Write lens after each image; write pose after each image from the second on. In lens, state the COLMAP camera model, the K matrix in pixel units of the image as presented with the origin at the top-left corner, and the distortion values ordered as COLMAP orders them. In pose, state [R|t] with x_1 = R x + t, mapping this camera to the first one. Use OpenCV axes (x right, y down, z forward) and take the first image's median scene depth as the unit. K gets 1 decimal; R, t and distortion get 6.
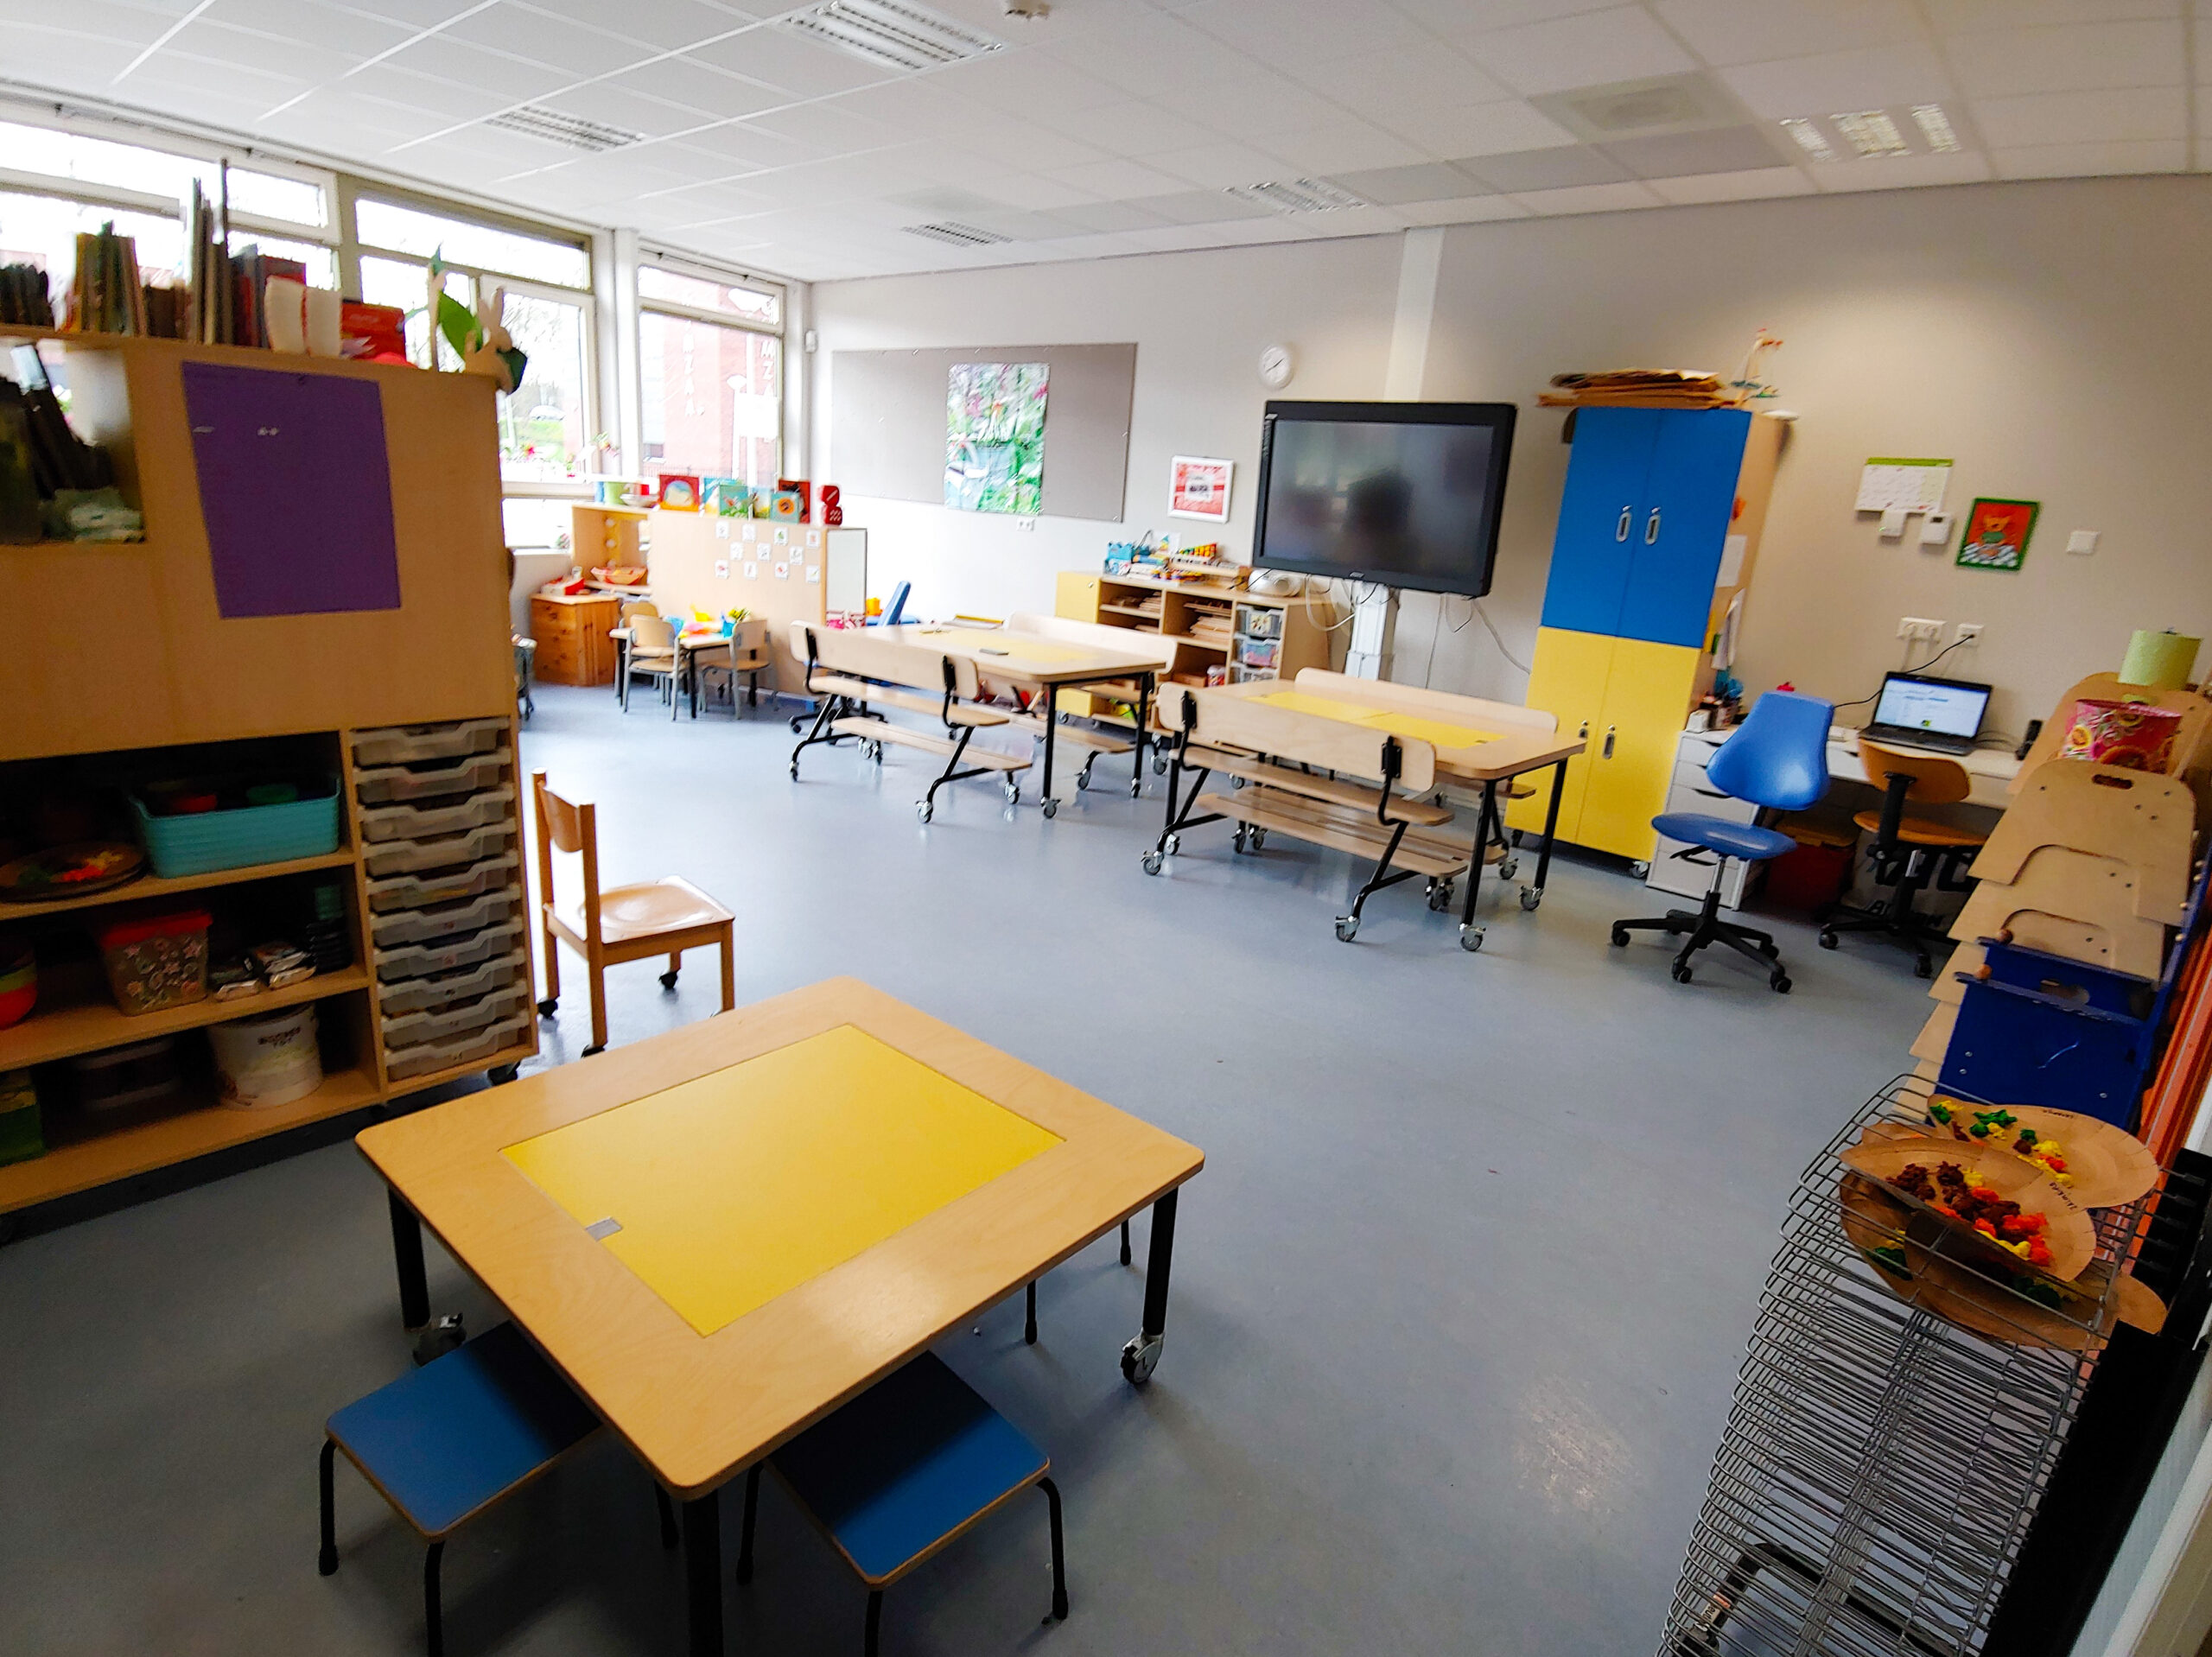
lens RADIAL K [[1172.1, 0, 1106.0], [0, 1172.1, 828.5], [0, 0, 1]] dist [0.001114, -0.000025]
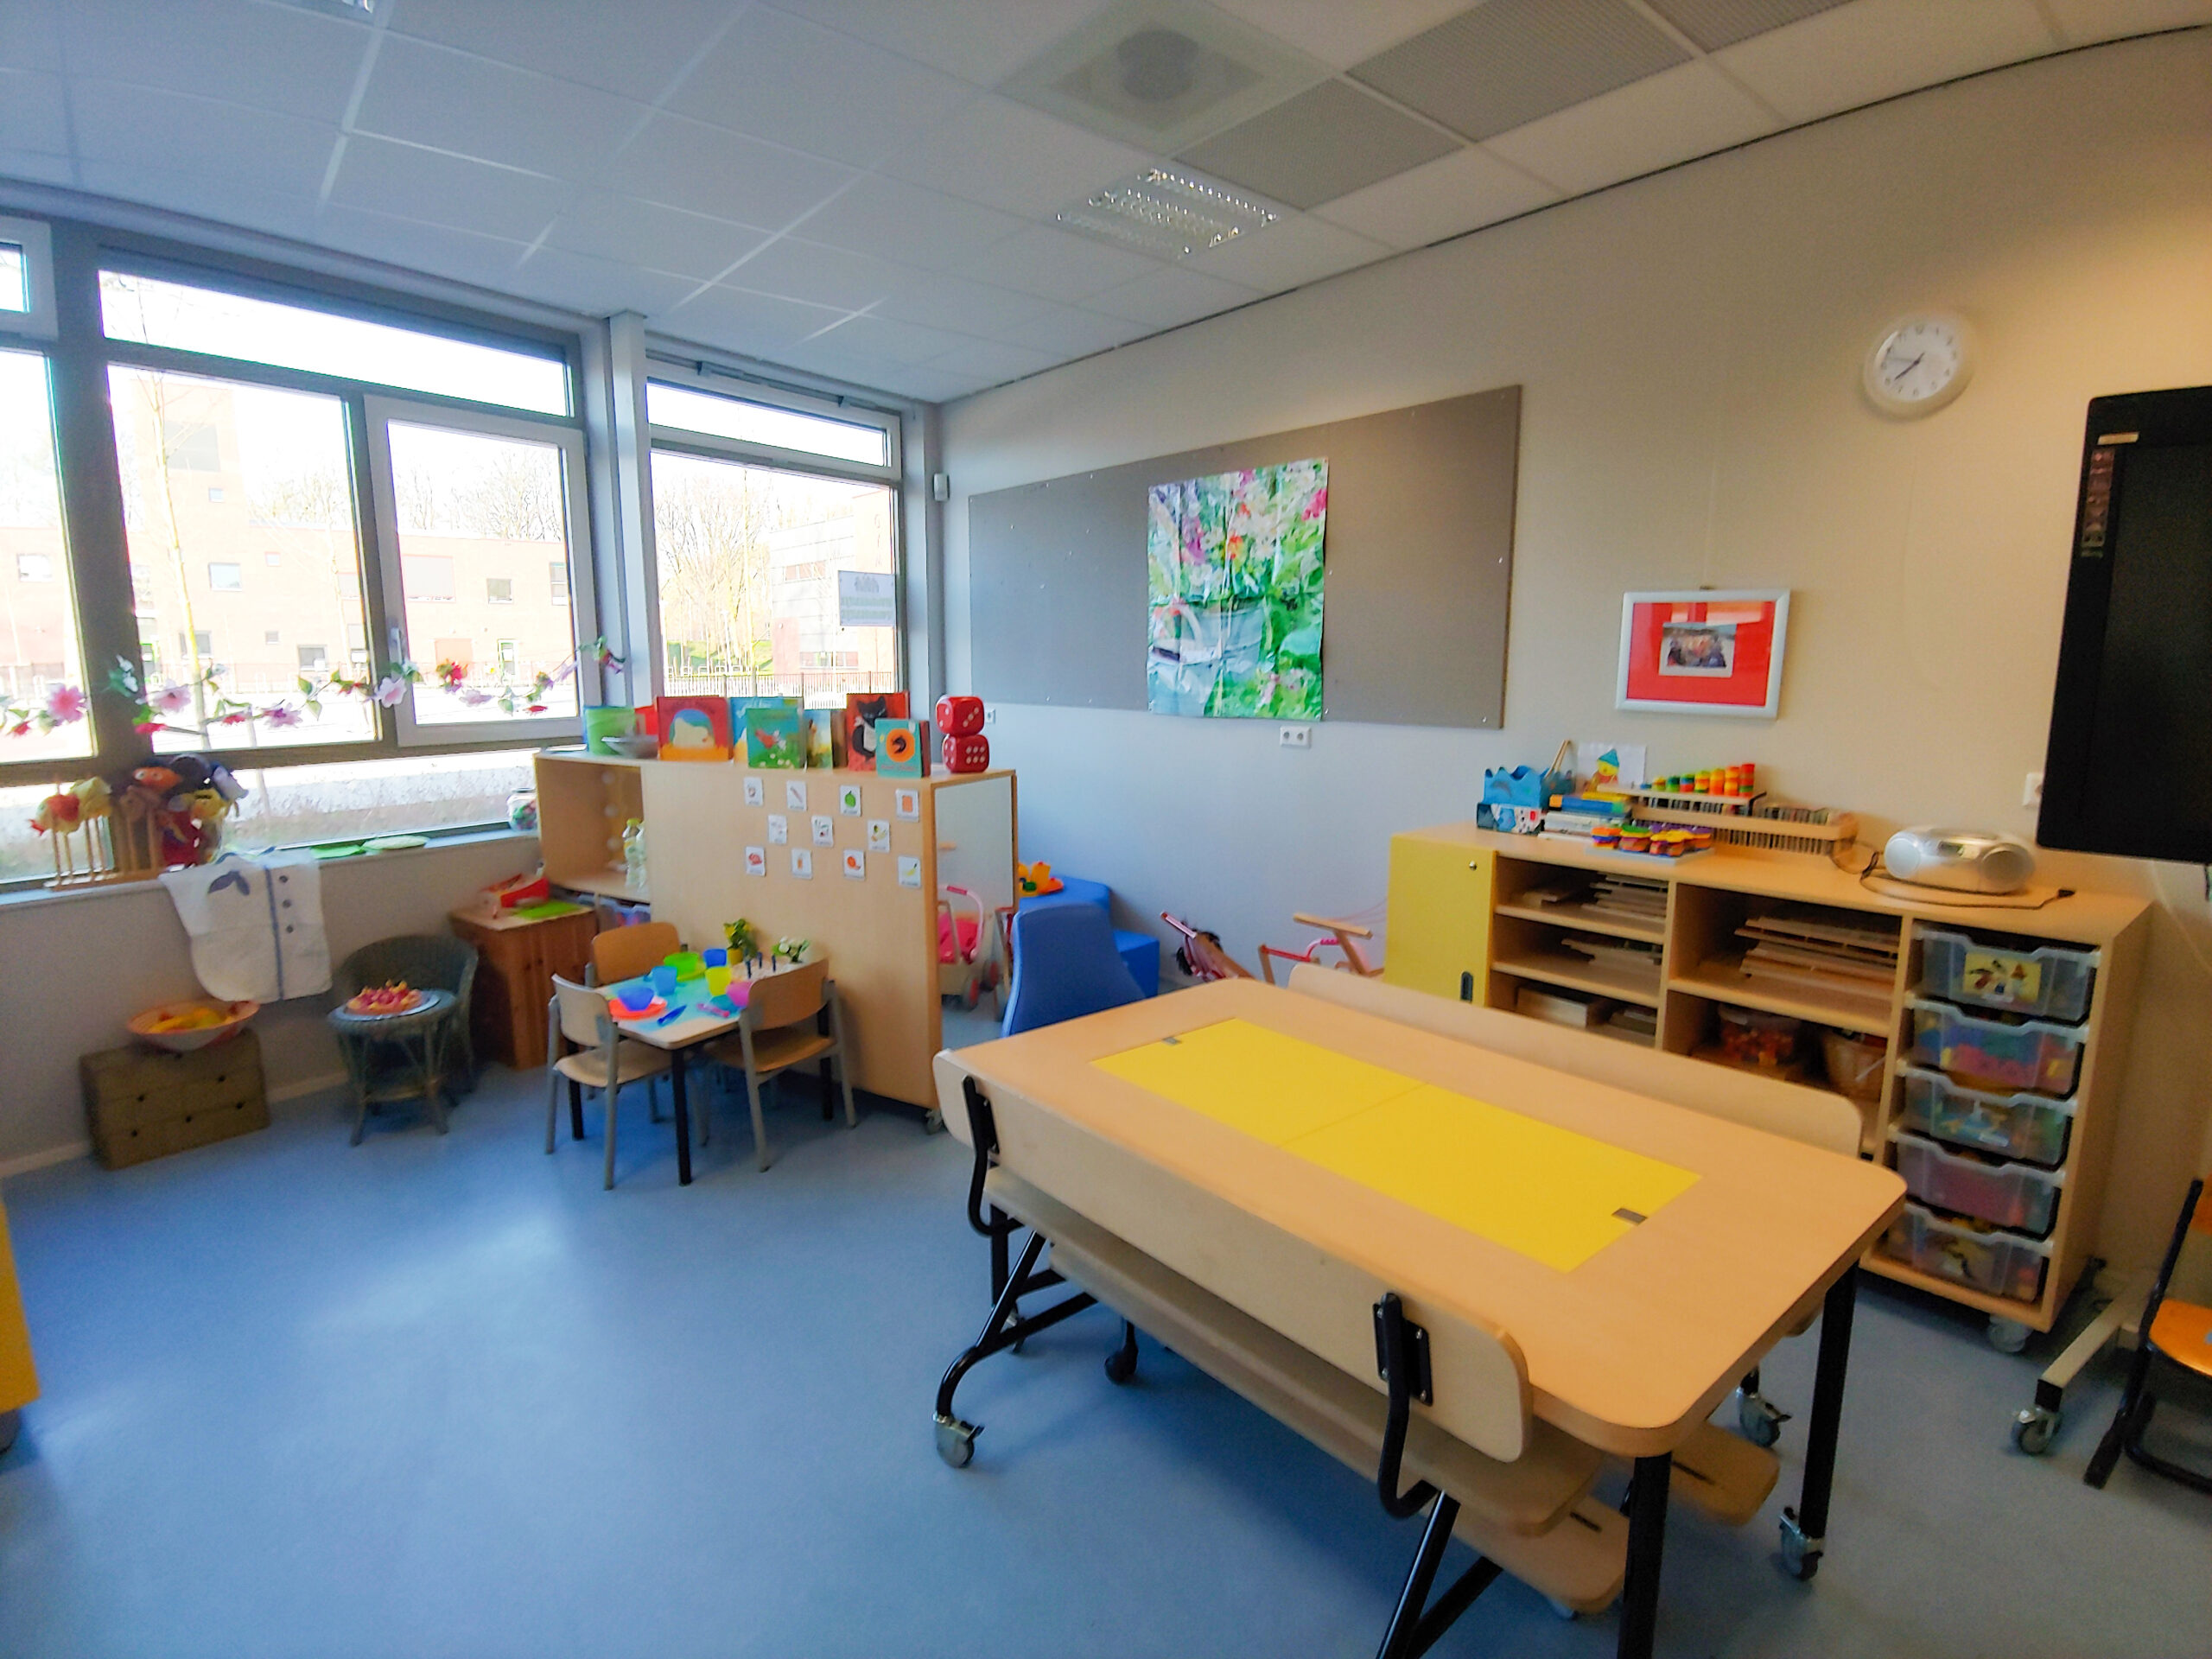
lens RADIAL K [[1115.3, 0, 1083.6], [0, 1115.3, 838.9], [0, 0, 1]] dist [-0.002823, 0.000402]
pose [[0.984703, -0.047723, -0.167580, -0.097001], [0.025443, 0.990834, -0.132667, -0.171305], [0.172376, 0.126374, 0.976891, 0.559161]]
